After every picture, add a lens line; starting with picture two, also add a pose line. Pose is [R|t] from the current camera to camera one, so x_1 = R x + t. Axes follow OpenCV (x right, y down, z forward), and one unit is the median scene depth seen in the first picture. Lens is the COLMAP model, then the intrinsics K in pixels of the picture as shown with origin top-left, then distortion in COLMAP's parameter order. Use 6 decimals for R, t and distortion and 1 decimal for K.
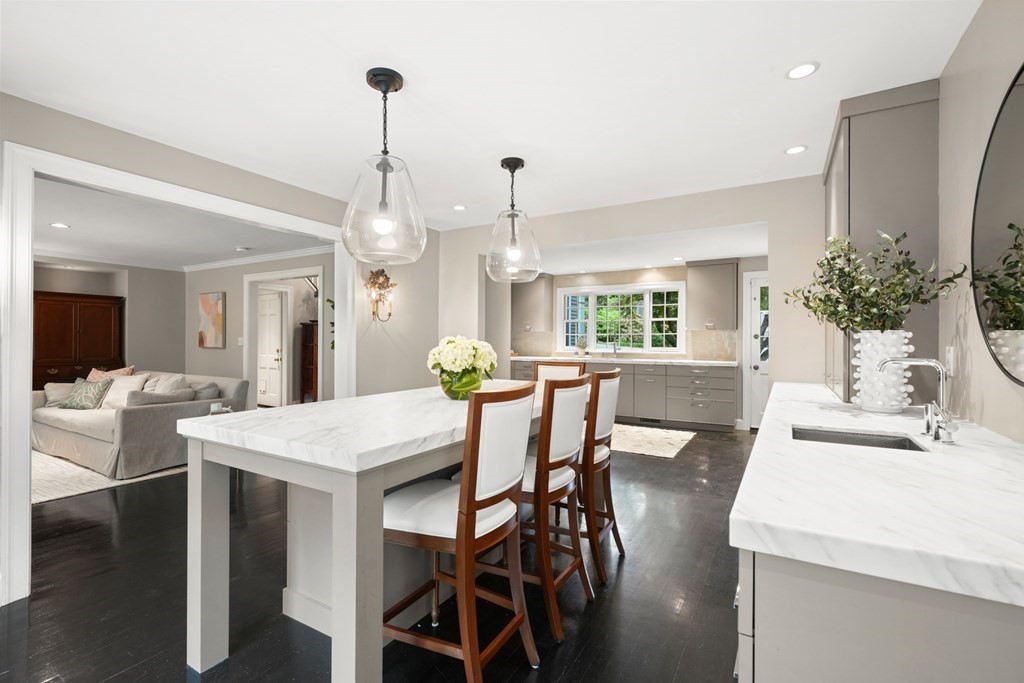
lens RADIAL K [[464.2, 0, 515.0], [0, 464.2, 335.9], [0, 0, 1]] dist [0.000203, -0.000314]
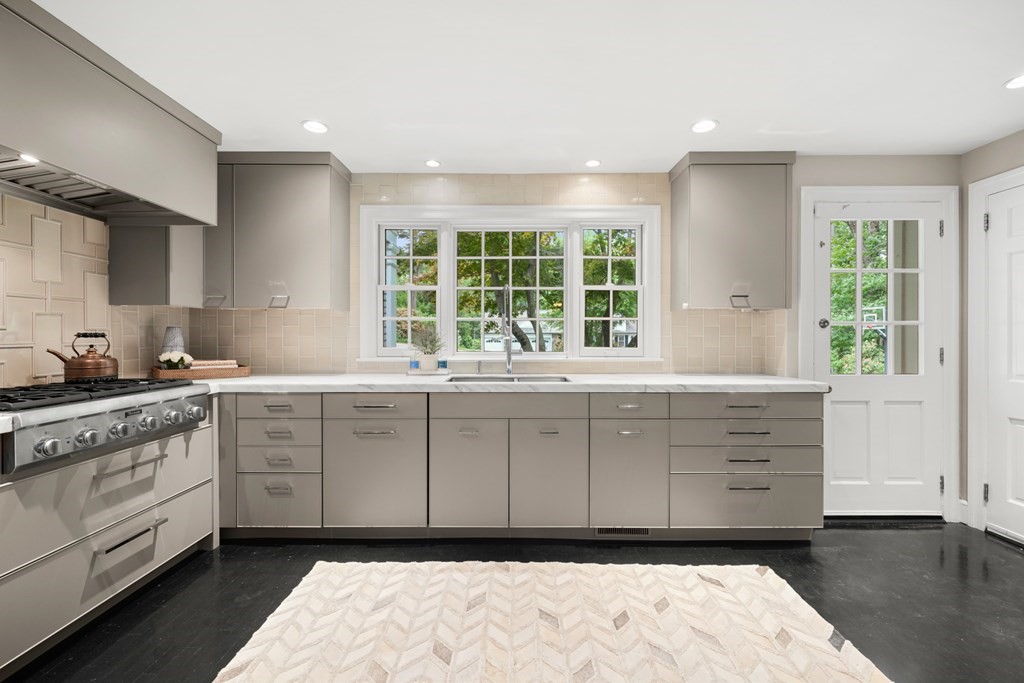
lens RADIAL K [[435.5, 0, 512.0], [0, 435.5, 341.5], [0, 0, 1]] dist [-0.000519, -0.000251]
pose [[0.868412, -0.003719, 0.495829, 0.018152], [-0.003322, 0.999906, 0.013318, 0.012929], [-0.495832, -0.013213, 0.868318, 0.672297]]
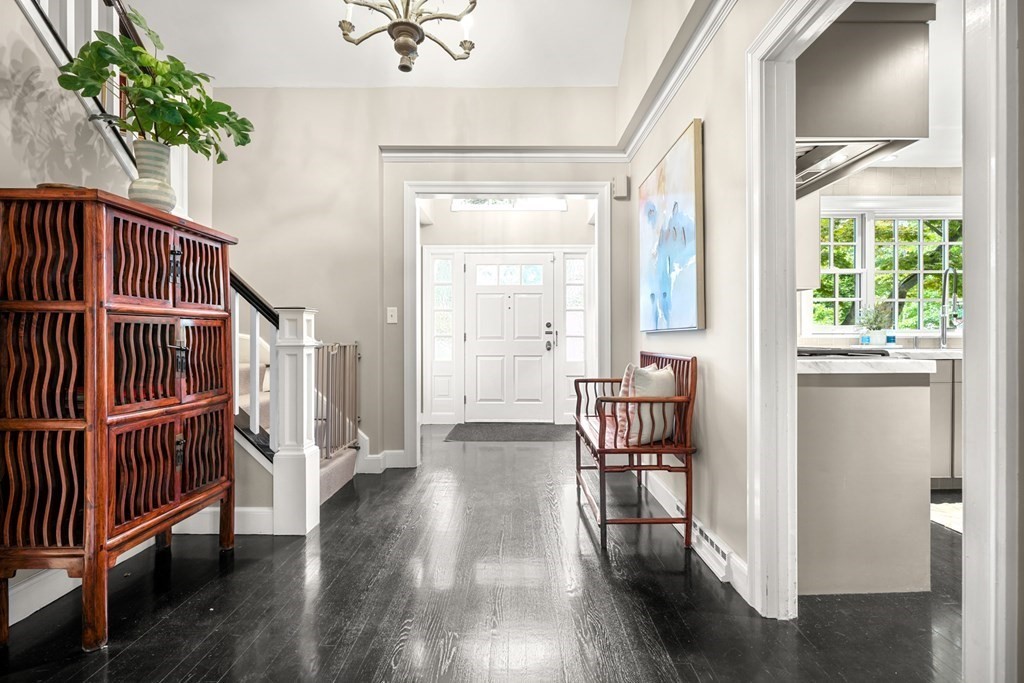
lens RADIAL K [[466.0, 0, 517.8], [0, 466.0, 339.1], [0, 0, 1]] dist [0.001174, -0.000235]
pose [[0.860921, -0.006928, 0.508692, -0.421126], [0.001171, 0.999932, 0.011635, 0.033904], [-0.508738, -0.009421, 0.860870, 0.839825]]
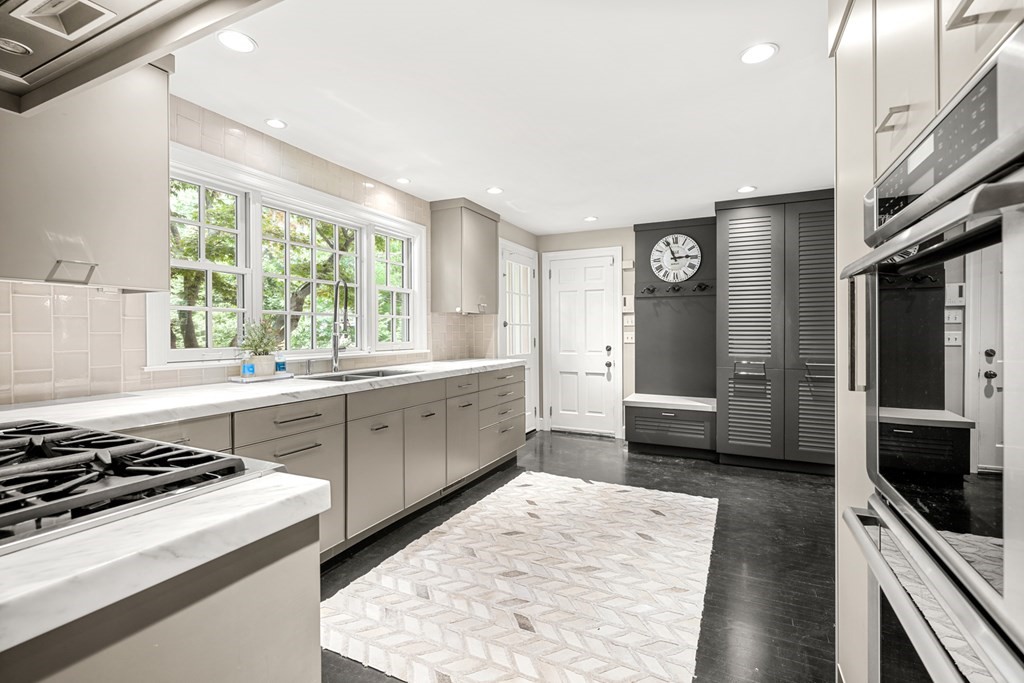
lens RADIAL K [[464.2, 0, 515.0], [0, 464.2, 335.9], [0, 0, 1]] dist [0.000203, -0.000314]
pose [[-0.076667, -0.009471, 0.997012, -0.214296], [-0.005497, 0.999944, 0.009076, 0.011911], [-0.997042, -0.004785, -0.076715, 0.905601]]
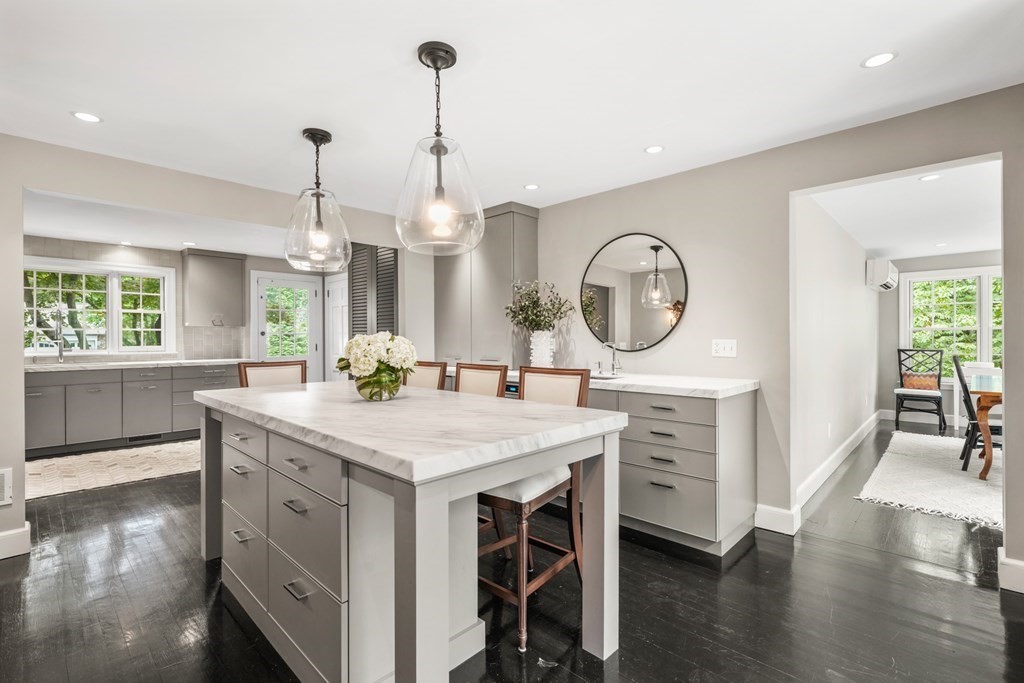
lens RADIAL K [[466.0, 0, 517.8], [0, 466.0, 339.1], [0, 0, 1]] dist [0.001174, -0.000235]
pose [[0.230296, -0.007532, 0.973091, -0.321498], [-0.004587, 0.999951, 0.008826, 0.001998], [-0.973110, -0.006496, 0.230250, 0.174627]]
